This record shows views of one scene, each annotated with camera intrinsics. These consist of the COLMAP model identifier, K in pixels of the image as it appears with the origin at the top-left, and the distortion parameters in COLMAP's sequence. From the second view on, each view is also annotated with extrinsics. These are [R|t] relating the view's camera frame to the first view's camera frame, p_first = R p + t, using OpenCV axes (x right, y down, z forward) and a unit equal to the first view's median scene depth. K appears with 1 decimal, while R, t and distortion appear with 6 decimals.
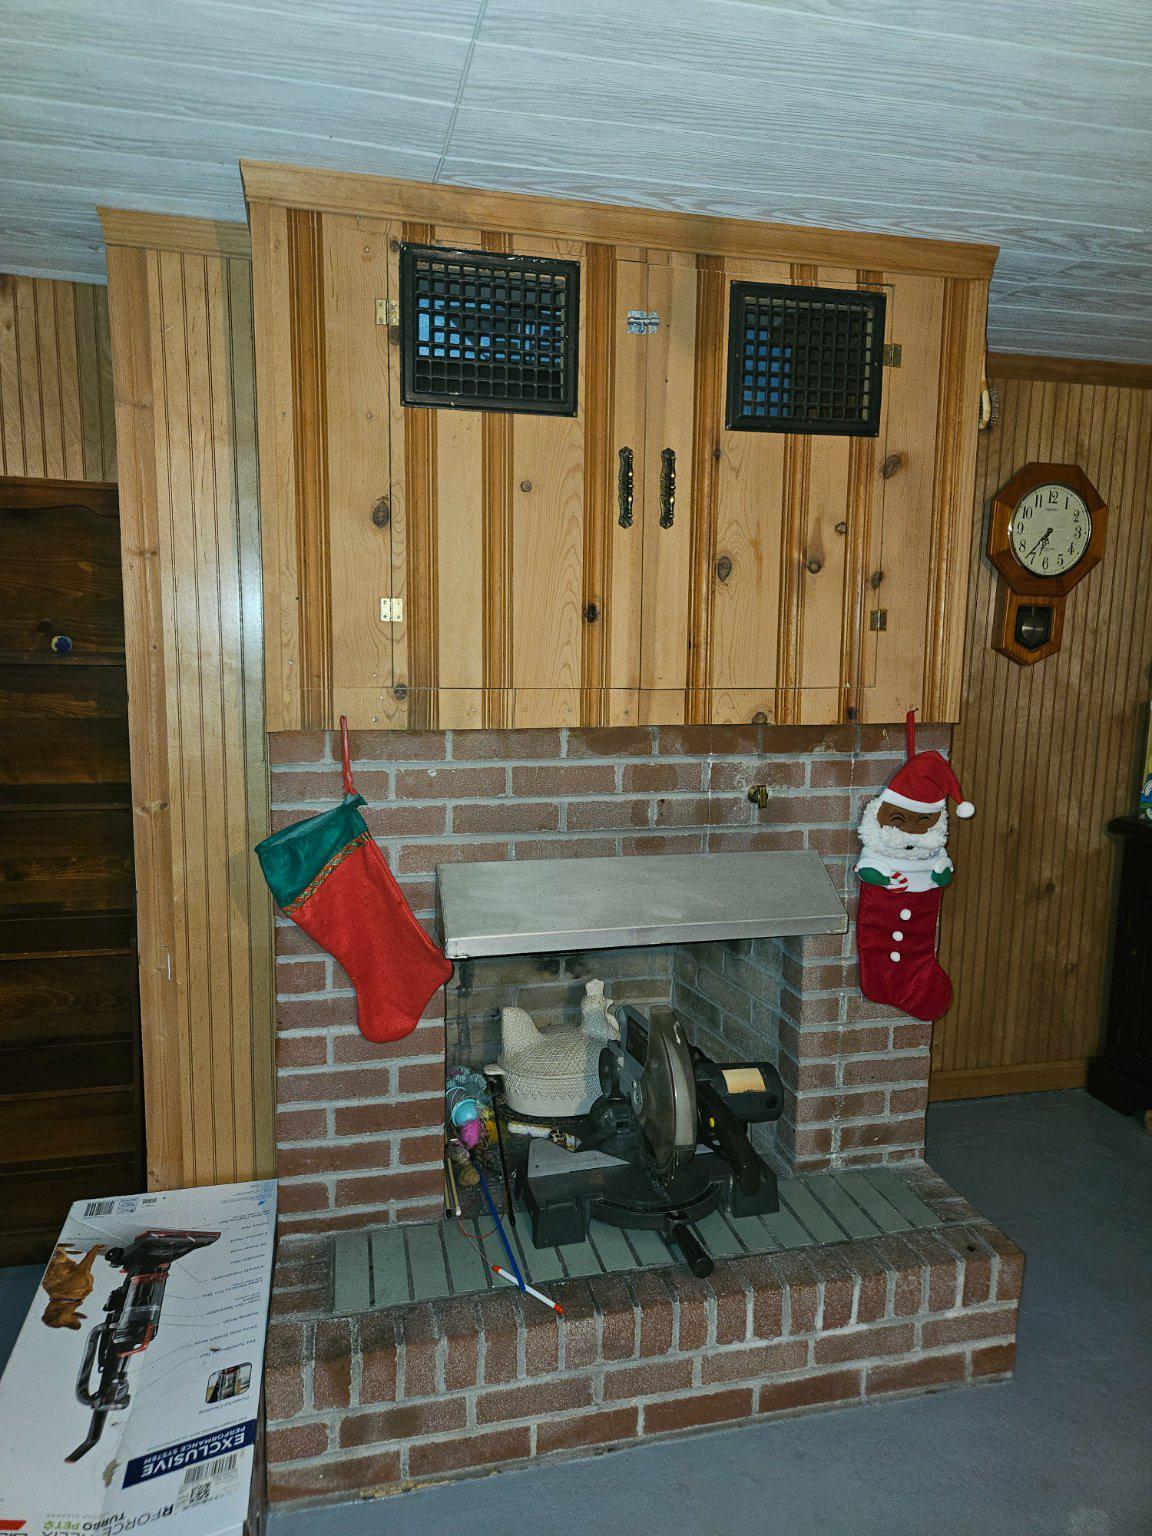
lens RADIAL K [[1028.7, 0, 571.2], [0, 1028.7, 764.9], [0, 0, 1]] dist [0.061112, -0.046697]
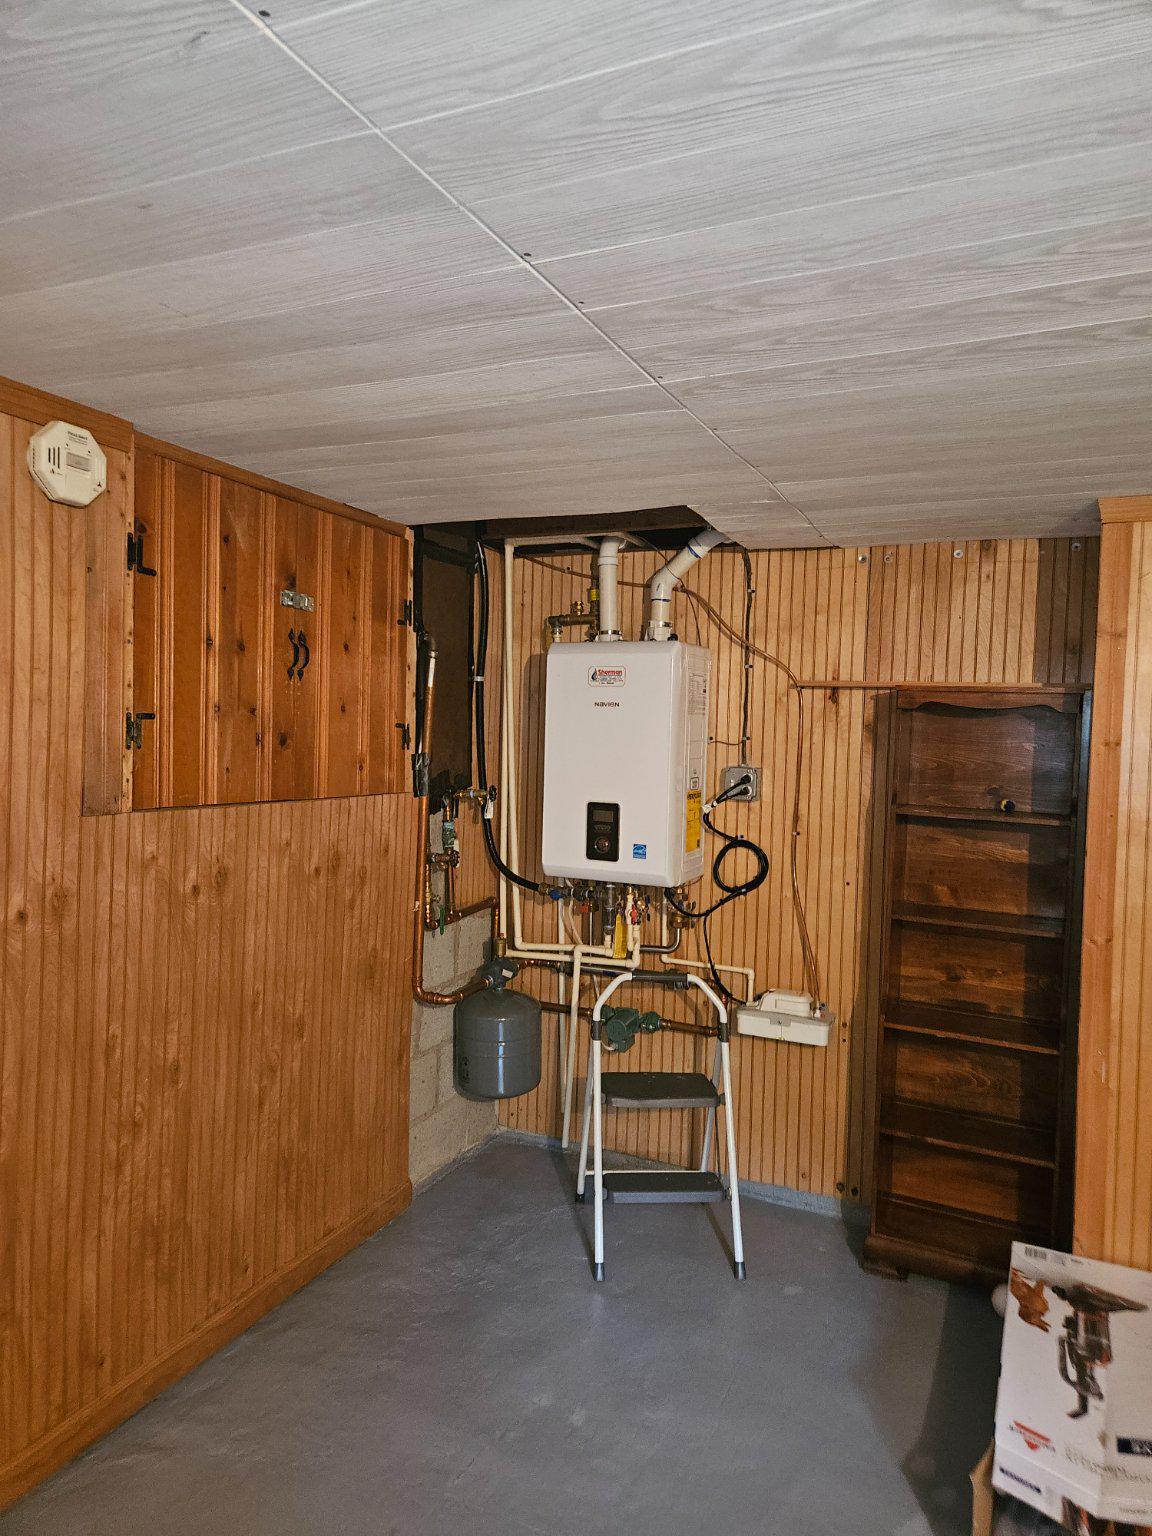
lens RADIAL K [[1028.7, 0, 576.1], [0, 1028.7, 767.1], [0, 0, 1]] dist [0.061112, -0.046697]
pose [[0.780388, 0.030481, -0.624552, -0.116330], [-0.110129, 0.989898, -0.089296, 0.015744], [0.615521, 0.138467, 0.775861, -0.428683]]
